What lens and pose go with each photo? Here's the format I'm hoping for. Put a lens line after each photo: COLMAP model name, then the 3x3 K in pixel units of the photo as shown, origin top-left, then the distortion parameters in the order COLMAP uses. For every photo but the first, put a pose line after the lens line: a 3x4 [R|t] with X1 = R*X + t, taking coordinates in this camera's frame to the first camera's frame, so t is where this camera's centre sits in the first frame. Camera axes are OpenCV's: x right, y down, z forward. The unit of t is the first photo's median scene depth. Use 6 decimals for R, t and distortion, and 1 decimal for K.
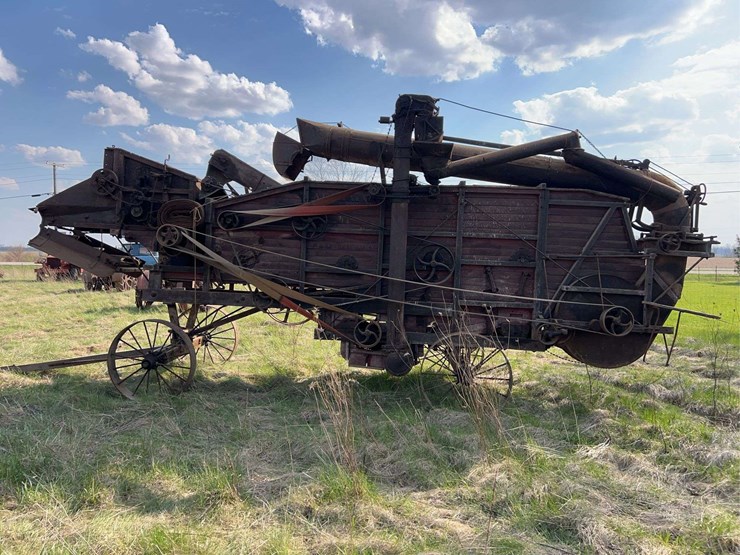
lens RADIAL K [[554.3, 0, 369.3], [0, 554.3, 275.8], [0, 0, 1]] dist [0.043815, -0.050690]
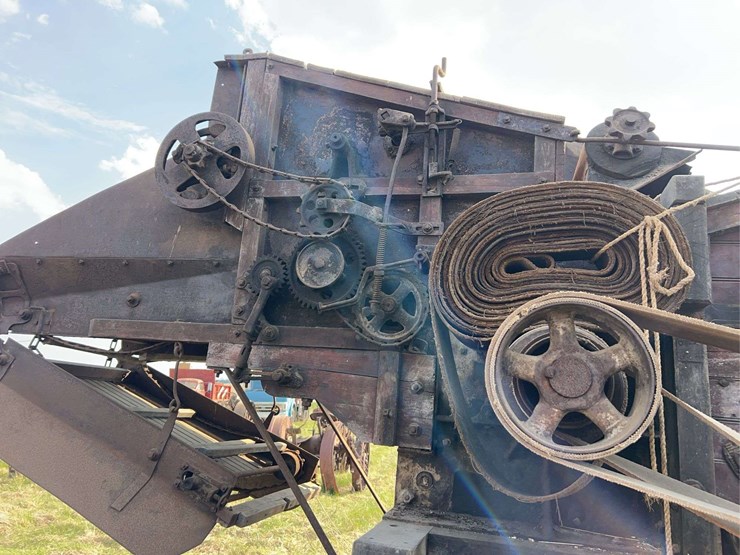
lens RADIAL K [[554.3, 0, 369.5], [0, 554.3, 274.7], [0, 0, 1]] dist [0.043815, -0.050690]
pose [[0.979974, -0.023984, -0.197674, -0.344745], [-0.023561, 0.971780, -0.234710, -0.057060], [0.197725, 0.234667, 0.951754, 0.771404]]
